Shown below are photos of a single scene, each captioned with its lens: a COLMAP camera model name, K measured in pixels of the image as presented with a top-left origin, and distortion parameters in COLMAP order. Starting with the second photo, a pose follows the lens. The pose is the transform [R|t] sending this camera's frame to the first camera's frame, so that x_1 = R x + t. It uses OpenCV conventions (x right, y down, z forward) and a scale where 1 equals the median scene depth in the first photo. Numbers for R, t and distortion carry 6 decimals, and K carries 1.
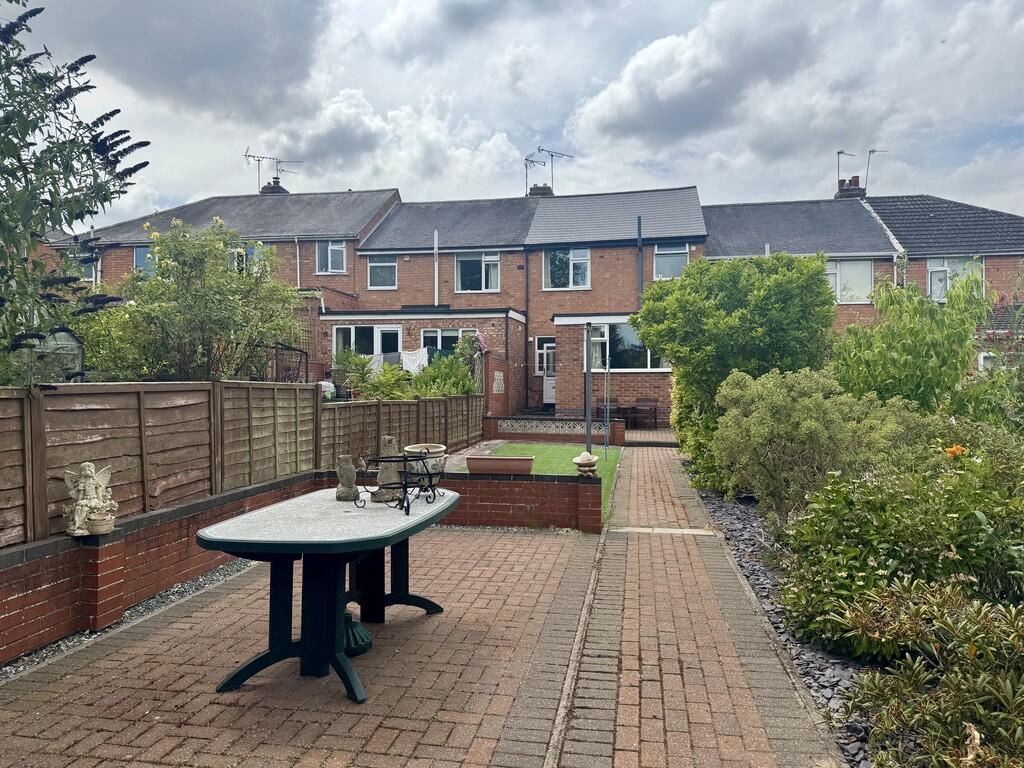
lens RADIAL K [[713.9, 0, 512.0], [0, 713.9, 384.0], [0, 0, 1]] dist [0.003100, 0.001087]
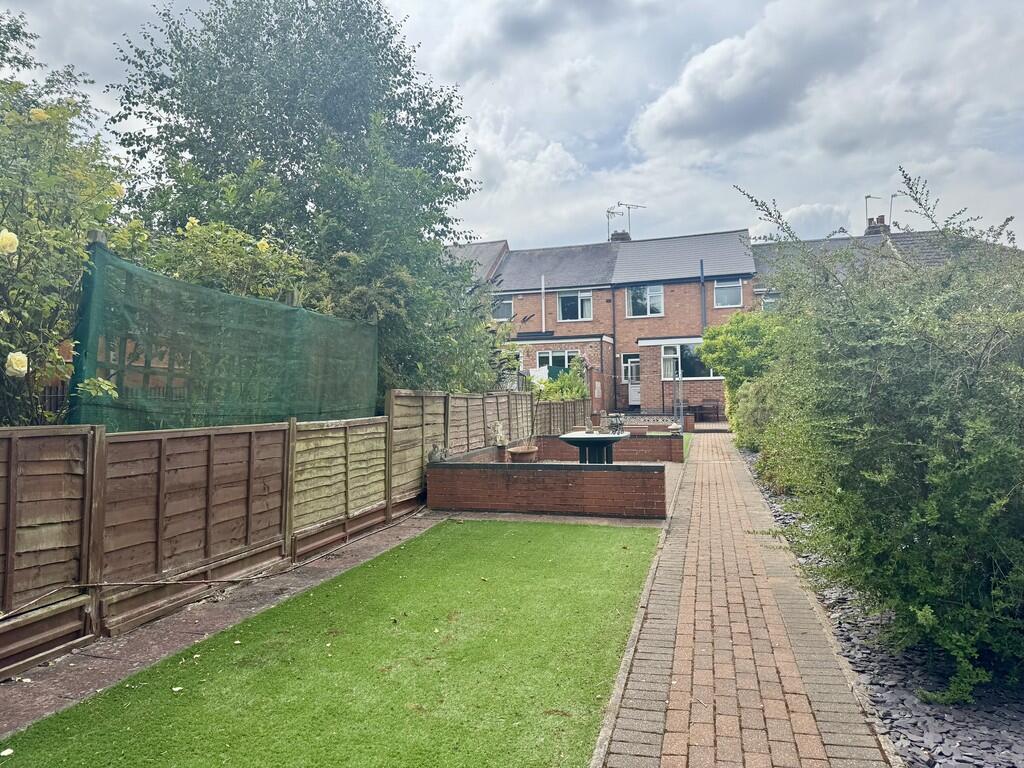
lens RADIAL K [[718.3, 0, 470.8], [0, 718.3, 384.5], [0, 0, 1]] dist [-0.006497, -0.086216]
pose [[0.989946, -0.020118, -0.140005, -0.056029], [0.018304, 0.999731, -0.014234, 0.002840], [0.140254, 0.011528, 0.990048, -0.326426]]
